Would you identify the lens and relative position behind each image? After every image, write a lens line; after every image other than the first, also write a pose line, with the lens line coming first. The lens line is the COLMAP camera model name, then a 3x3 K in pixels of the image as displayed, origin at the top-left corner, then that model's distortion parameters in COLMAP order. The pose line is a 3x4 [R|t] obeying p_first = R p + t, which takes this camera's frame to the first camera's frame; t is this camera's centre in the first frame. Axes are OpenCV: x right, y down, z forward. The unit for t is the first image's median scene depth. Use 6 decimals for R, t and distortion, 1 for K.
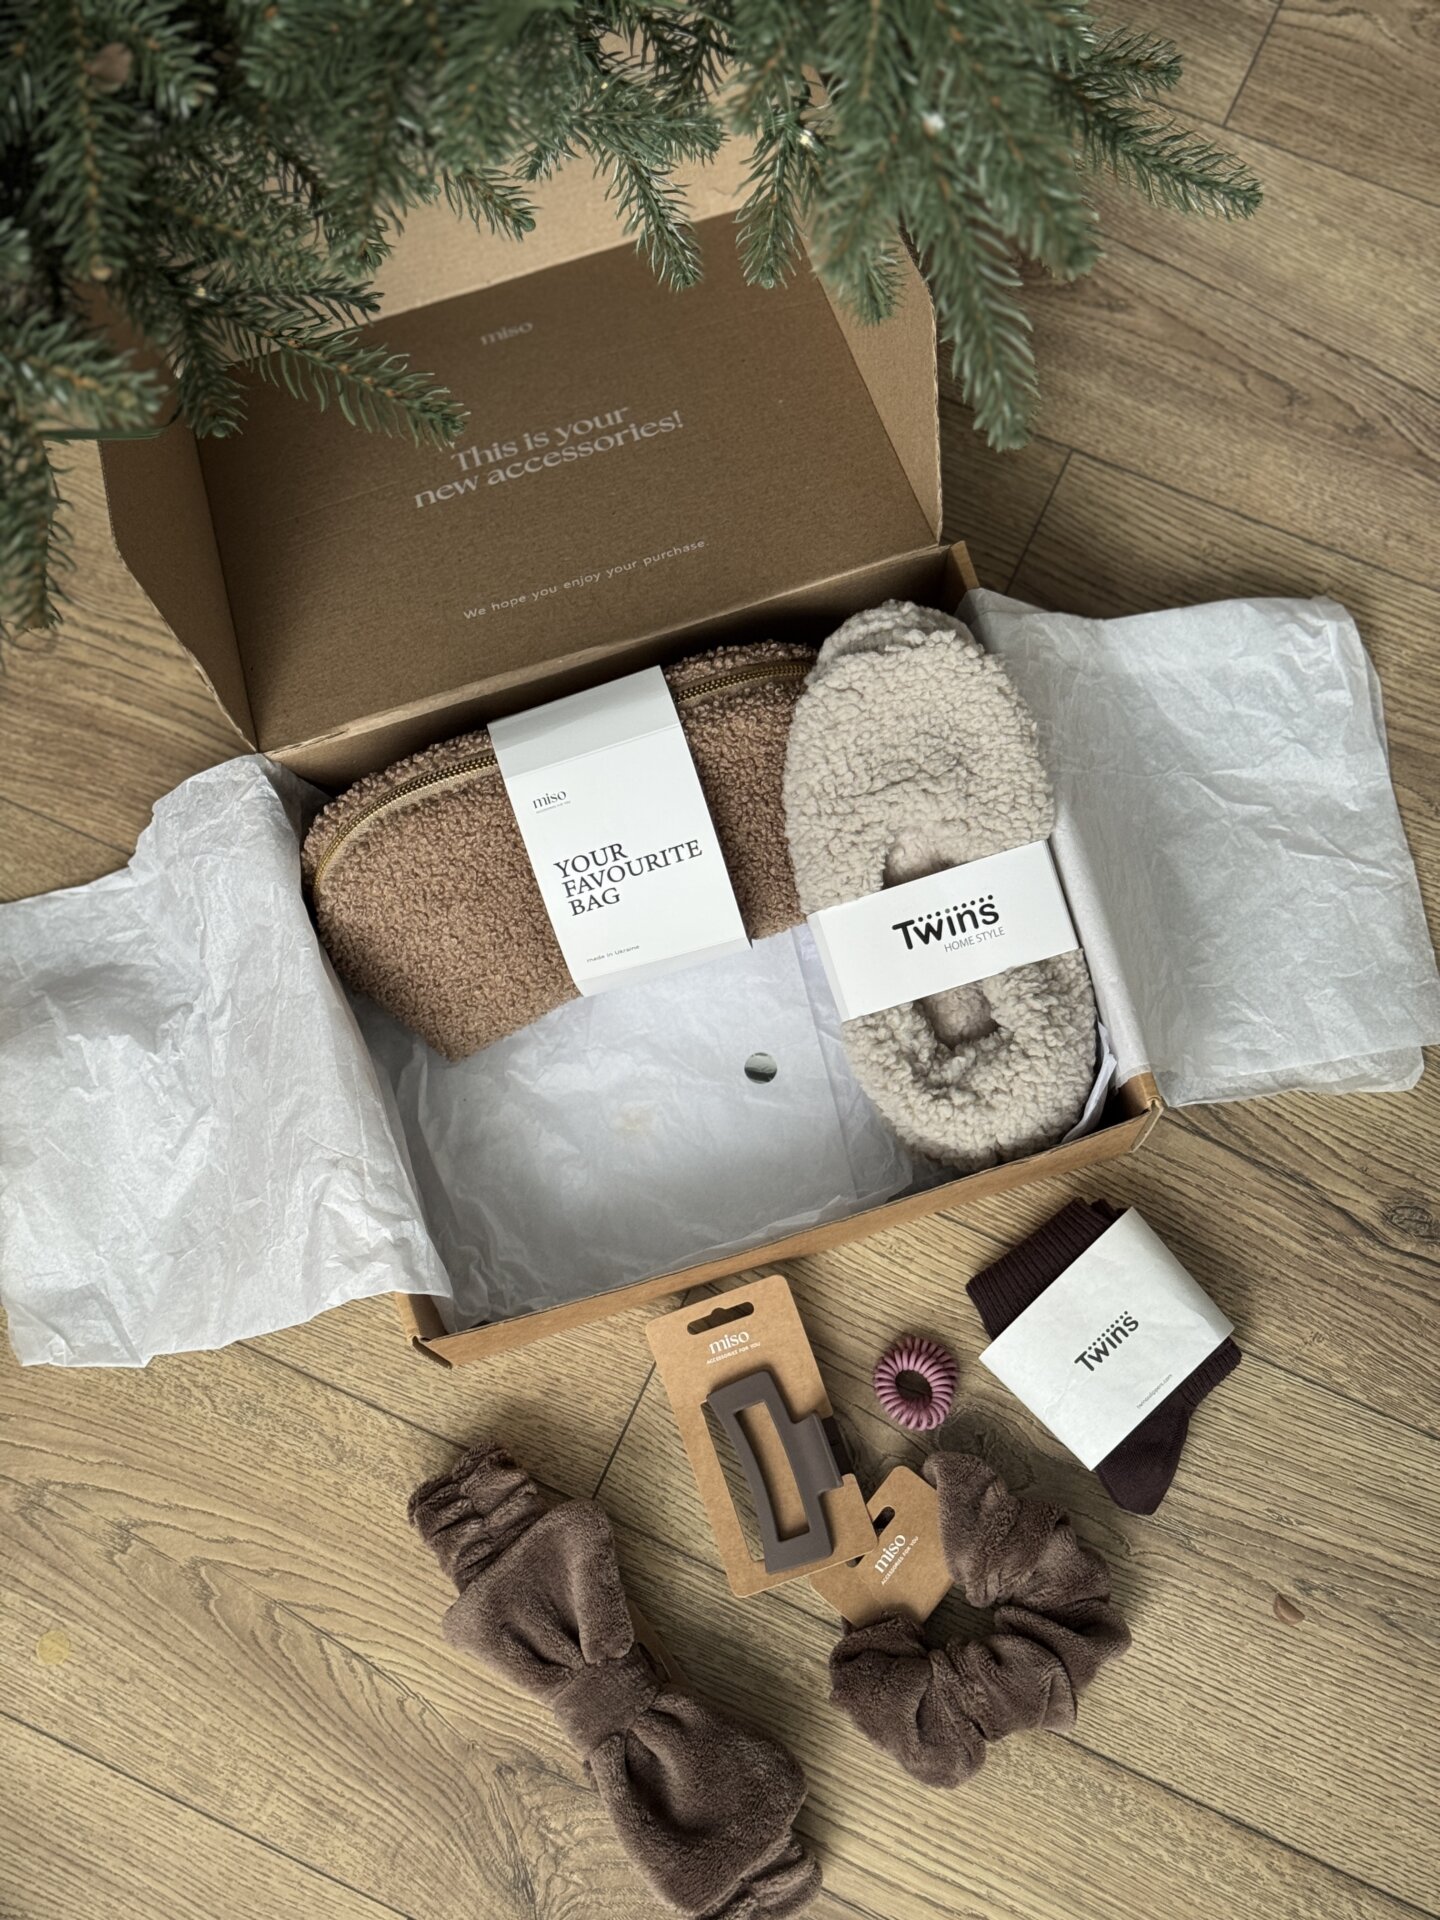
lens RADIAL K [[2713.7, 0, 719.0], [0, 2713.7, 953.8], [0, 0, 1]] dist [0.194830, -0.405136]
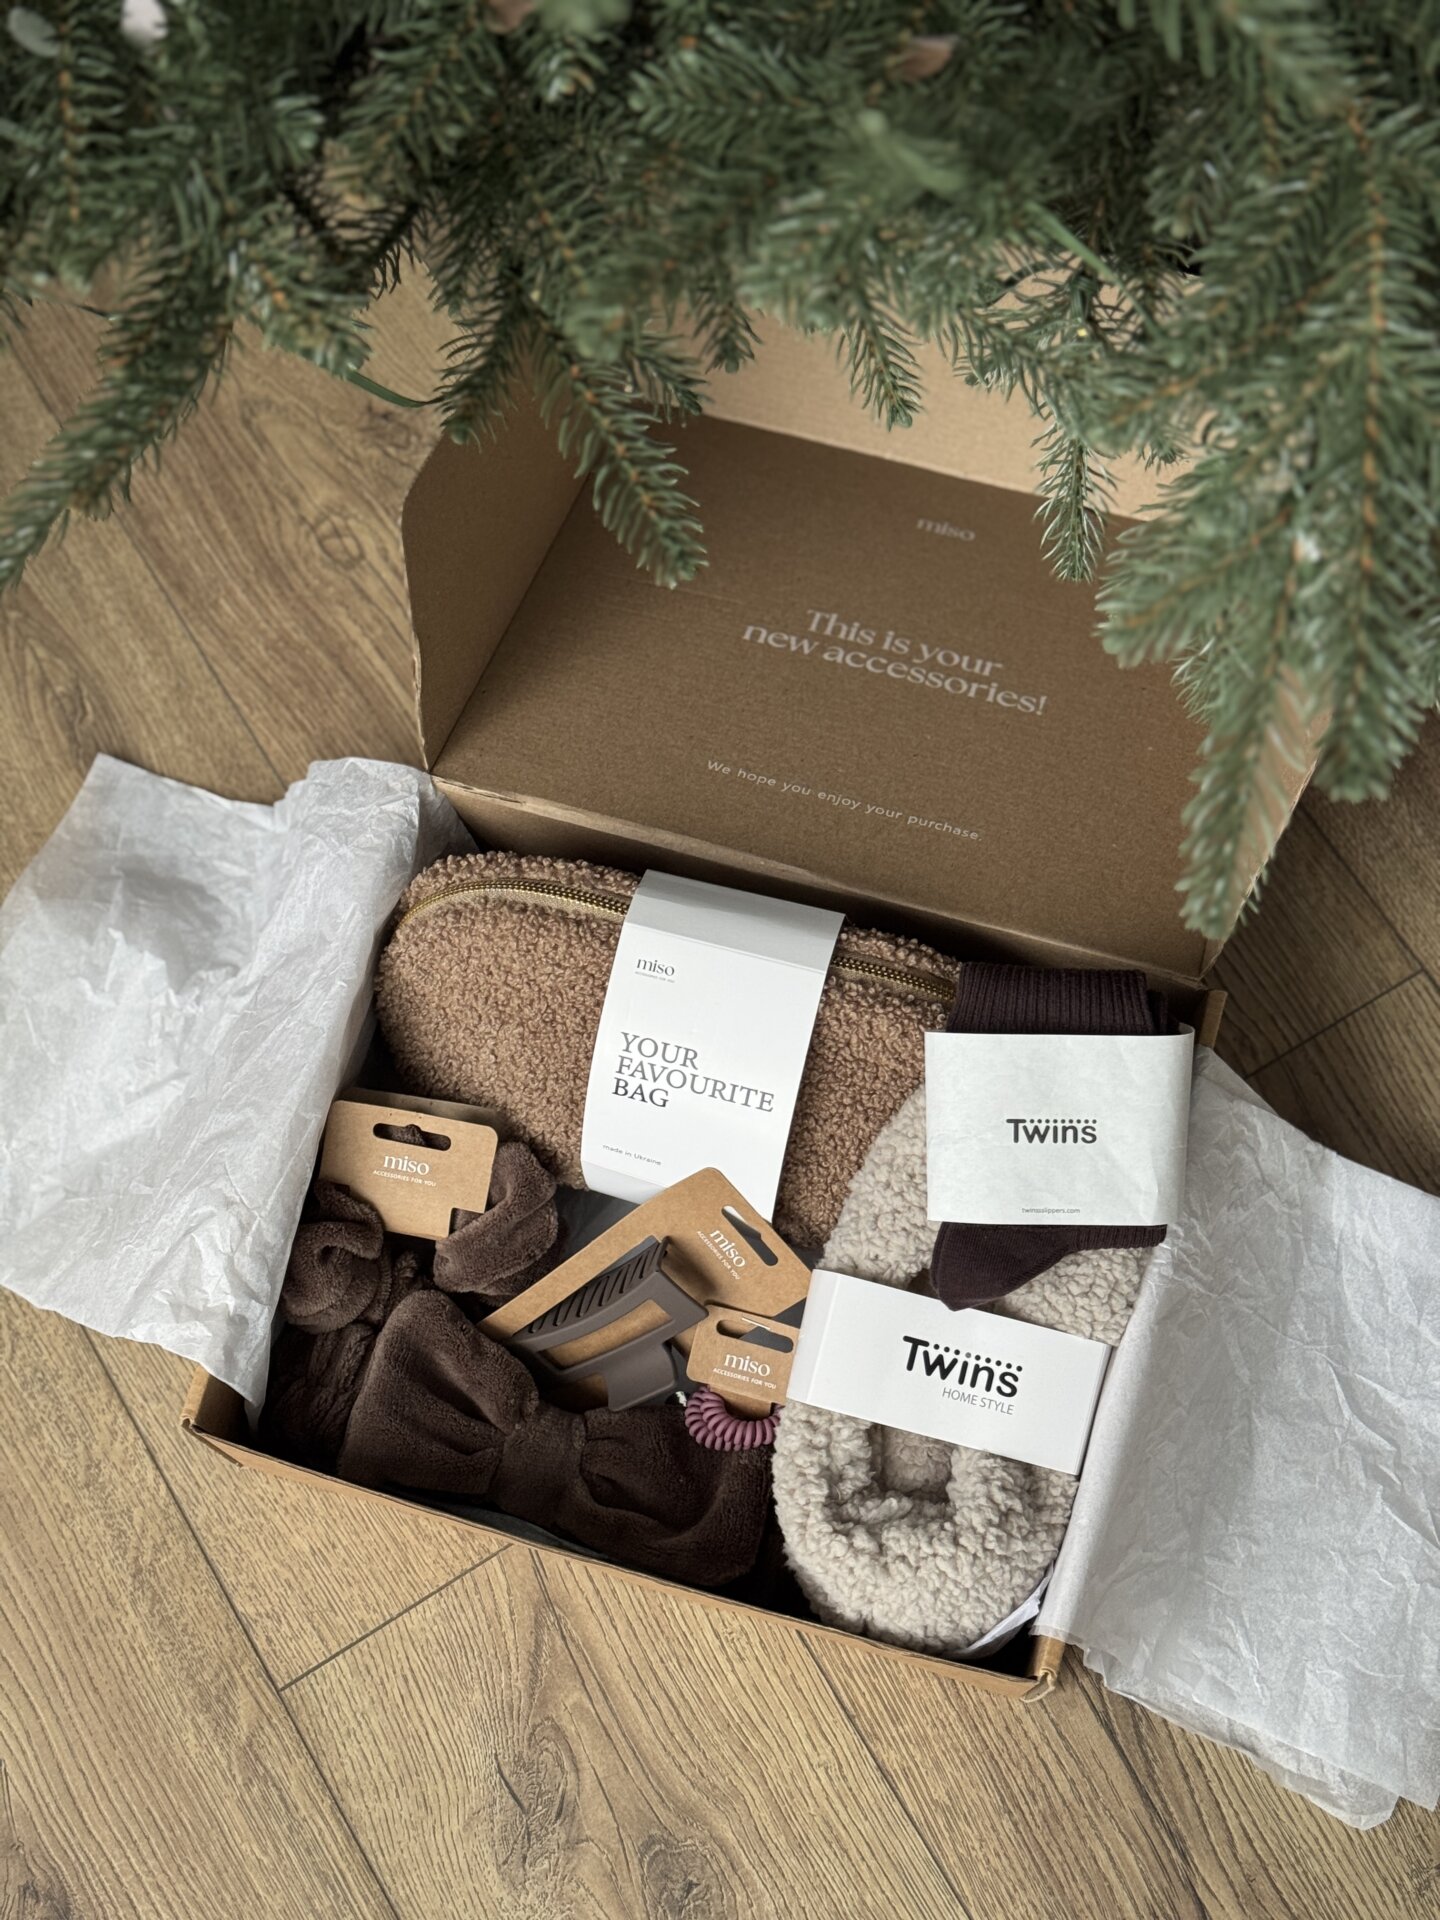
lens RADIAL K [[2706.2, 0, 733.2], [0, 2706.2, 957.5], [0, 0, 1]] dist [0.222334, -0.554711]
pose [[0.834077, 0.530982, -0.149577, 0.083780], [-0.538219, 0.842751, -0.009566, -0.068424], [0.120976, 0.088484, 0.988704, 0.126818]]
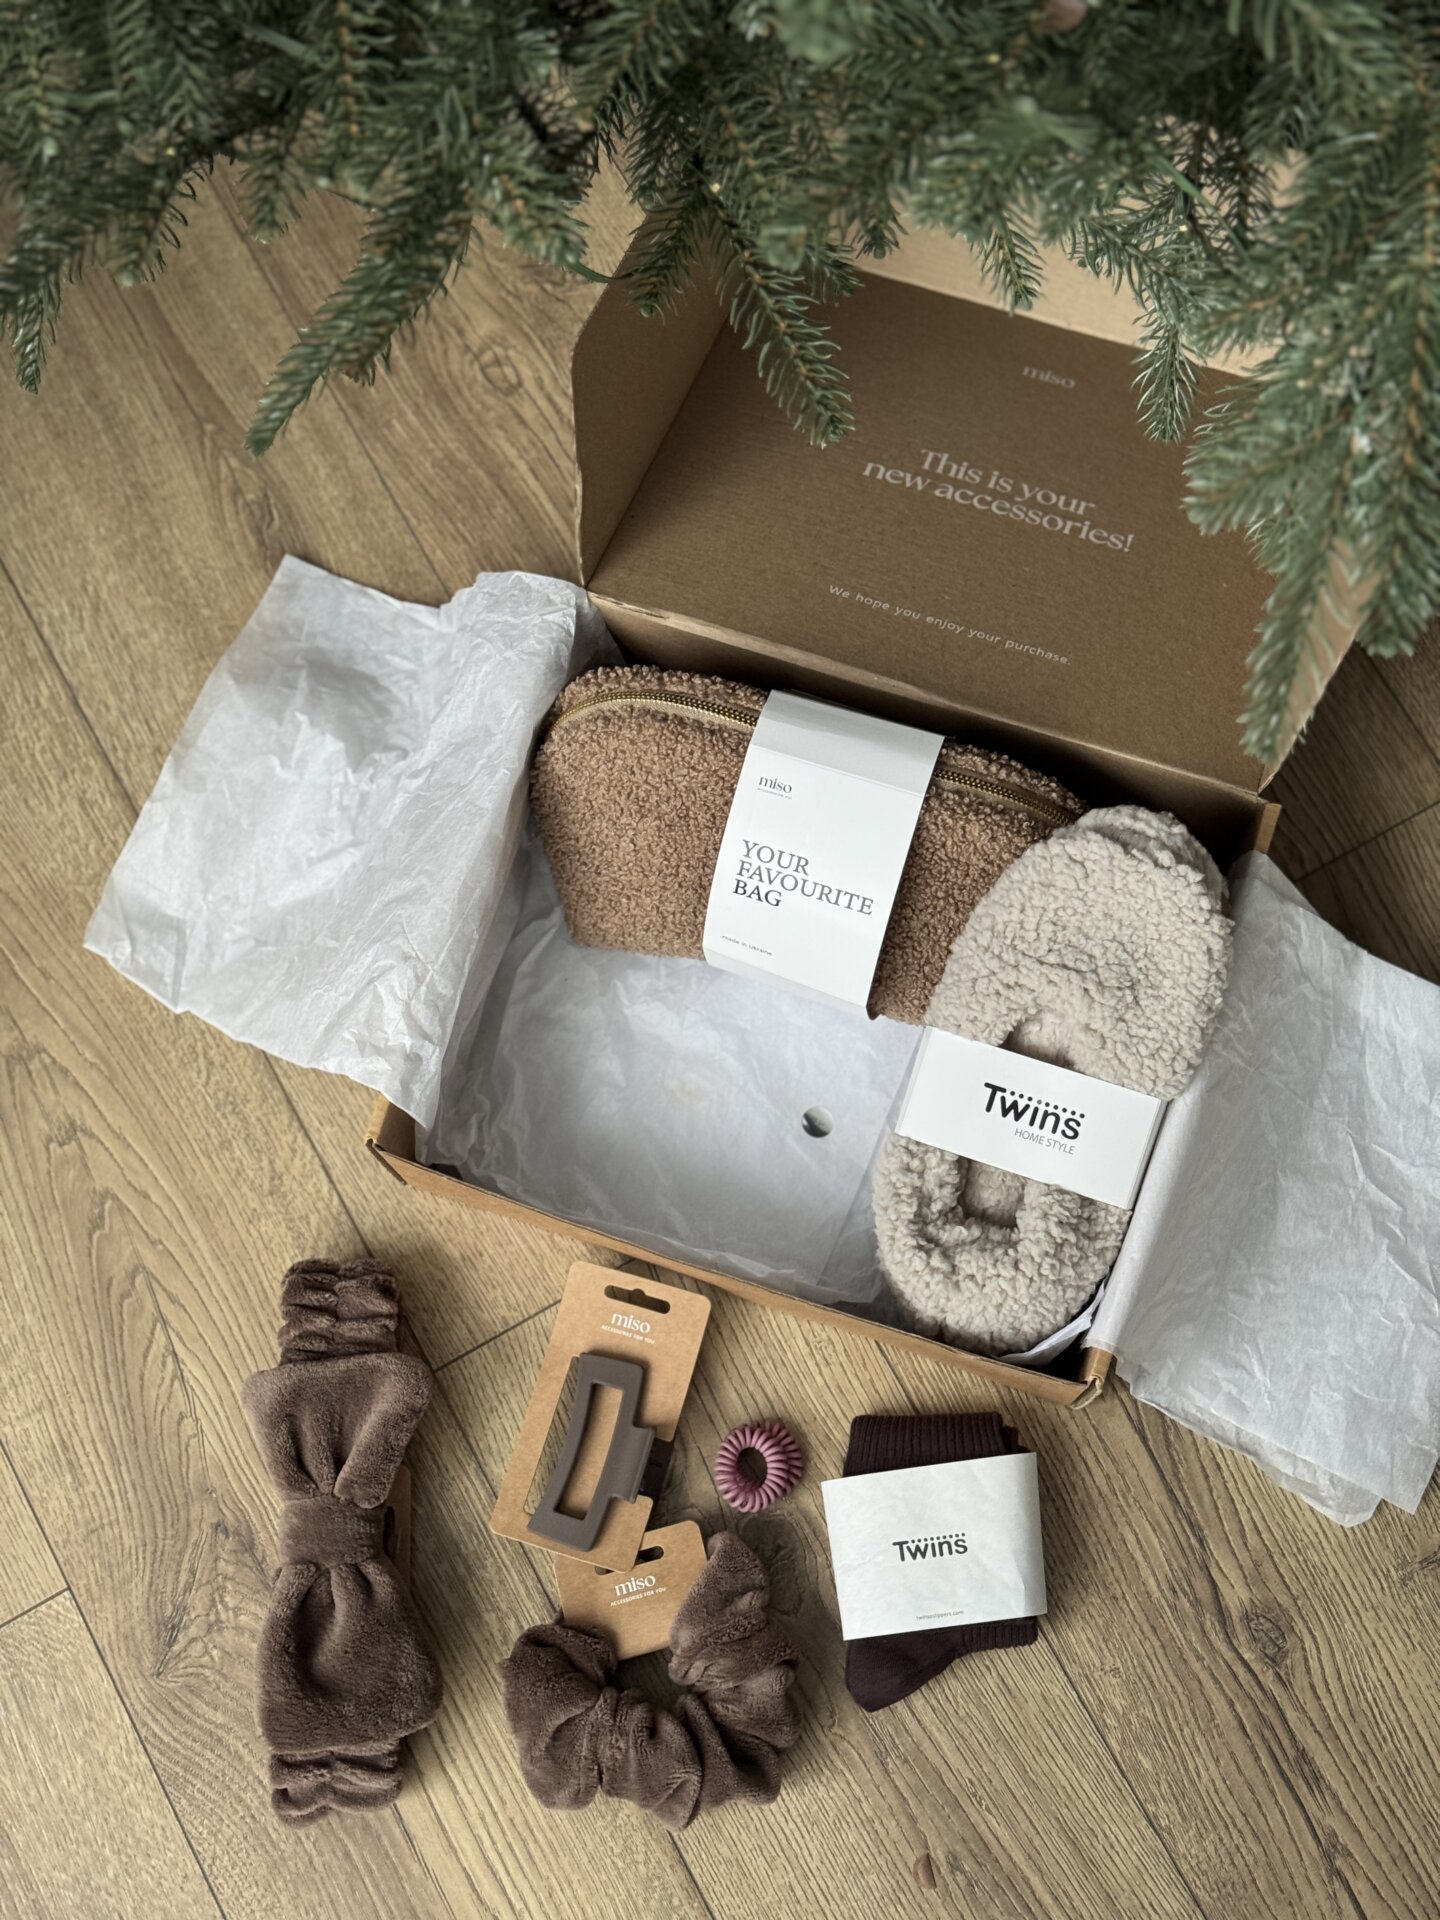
lens RADIAL K [[2714.2, 0, 722.9], [0, 2714.2, 957.7], [0, 0, 1]] dist [0.199387, -0.434278]
pose [[0.809714, 0.572796, -0.127544, 0.085300], [-0.569077, 0.819503, 0.067577, -0.059382], [0.143231, 0.017864, 0.989528, -0.006209]]
